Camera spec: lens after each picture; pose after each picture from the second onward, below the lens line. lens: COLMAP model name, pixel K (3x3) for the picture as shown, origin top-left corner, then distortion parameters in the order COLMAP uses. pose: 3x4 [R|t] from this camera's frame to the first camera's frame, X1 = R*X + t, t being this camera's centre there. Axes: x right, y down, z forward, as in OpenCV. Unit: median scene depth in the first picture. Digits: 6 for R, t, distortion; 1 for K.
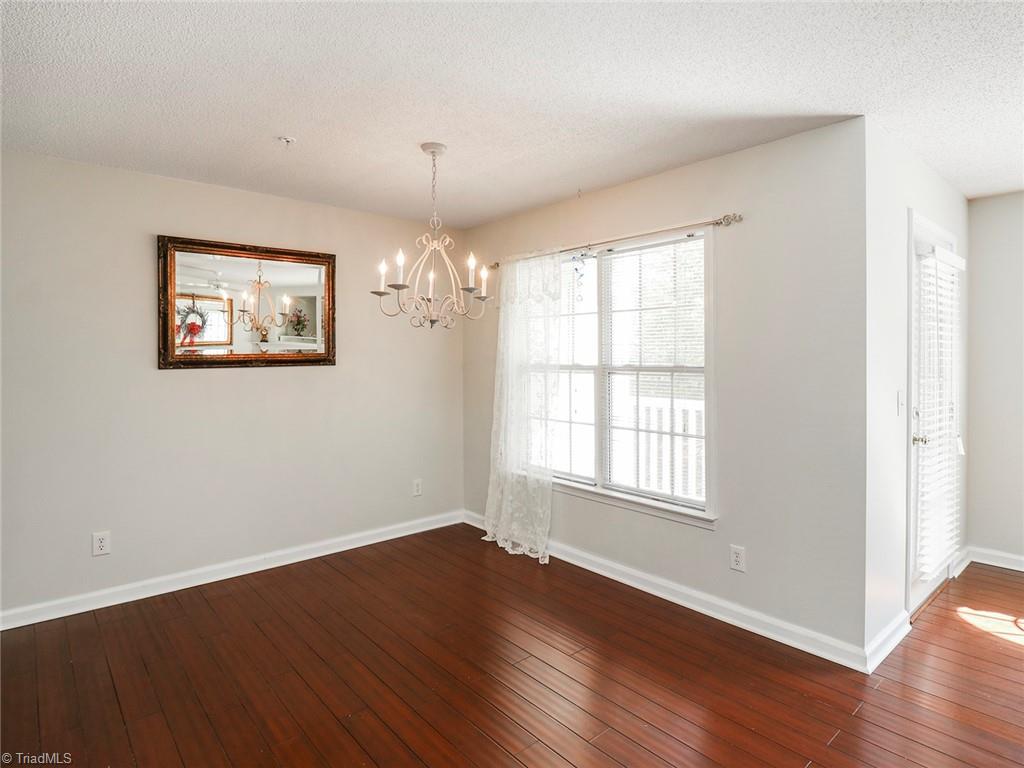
lens RADIAL K [[562.3, 0, 522.1], [0, 562.3, 357.7], [0, 0, 1]] dist [-0.007355, -0.001313]
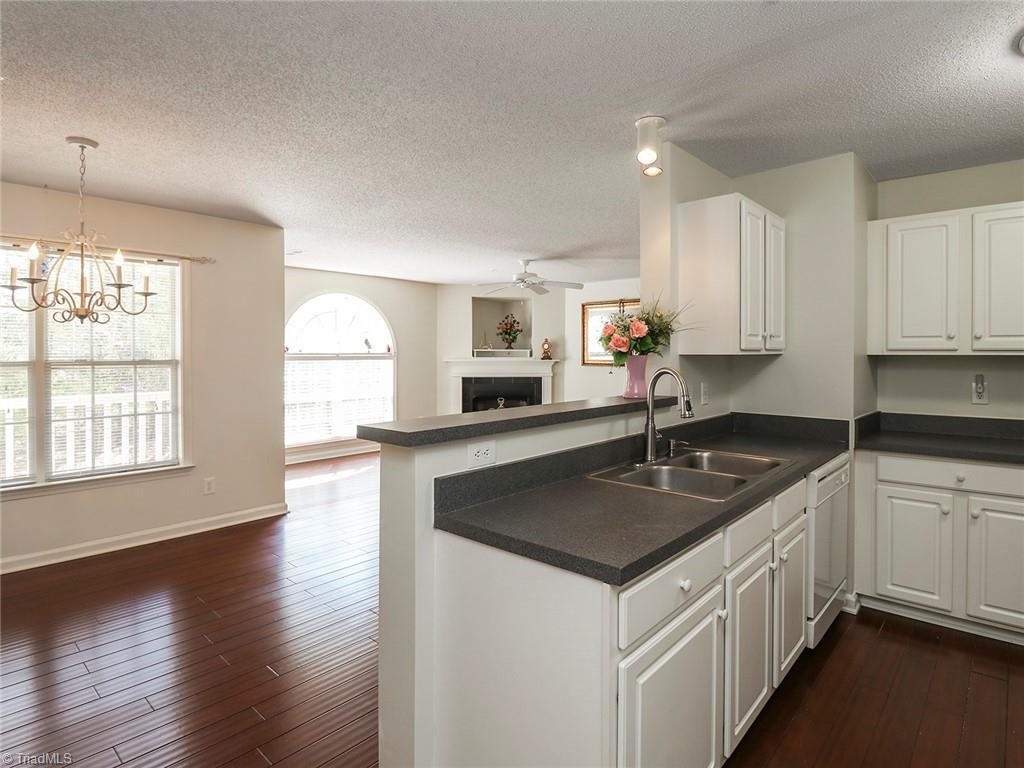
lens RADIAL K [[562.3, 0, 522.1], [0, 562.3, 357.7], [0, 0, 1]] dist [-0.007355, -0.001313]
pose [[-0.123665, -0.010044, 0.992273, -0.951439], [0.003516, 0.999938, 0.010560, 0.000166], [-0.992318, 0.004795, -0.123622, 0.278244]]
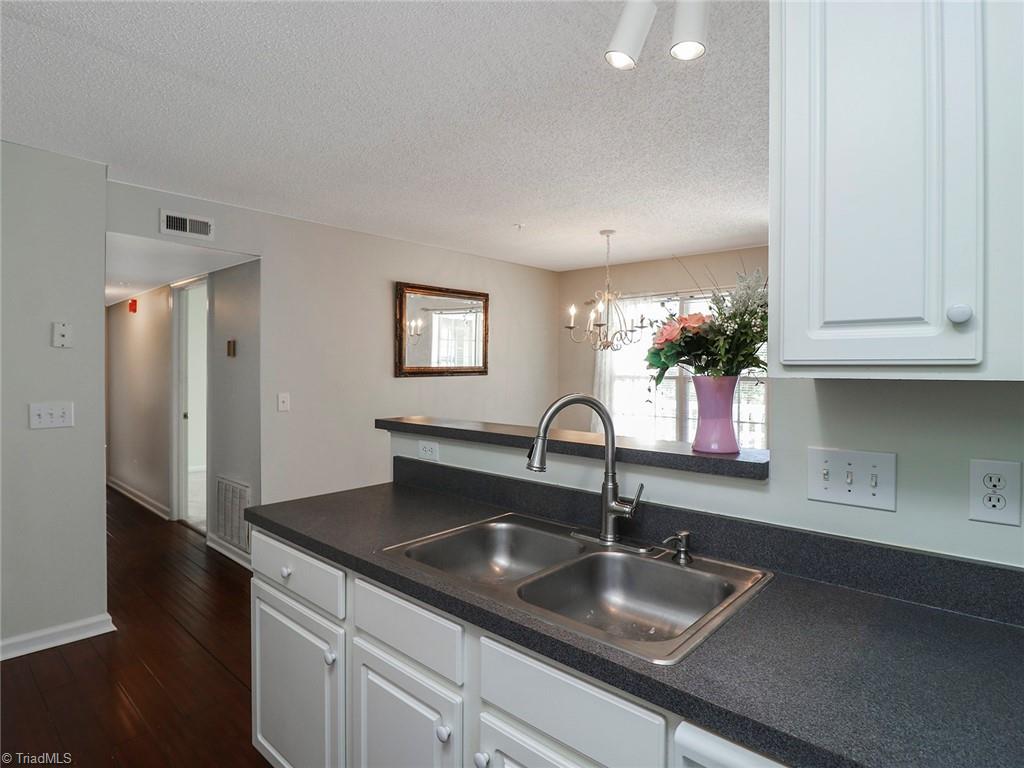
lens RADIAL K [[563.8, 0, 527.7], [0, 563.8, 378.1], [0, 0, 1]] dist [-0.015816, -0.001081]
pose [[0.991927, 0.005747, 0.126678, -0.435672], [-0.007894, 0.999833, 0.016452, -0.002631], [-0.126562, -0.017319, 0.991808, -0.376939]]
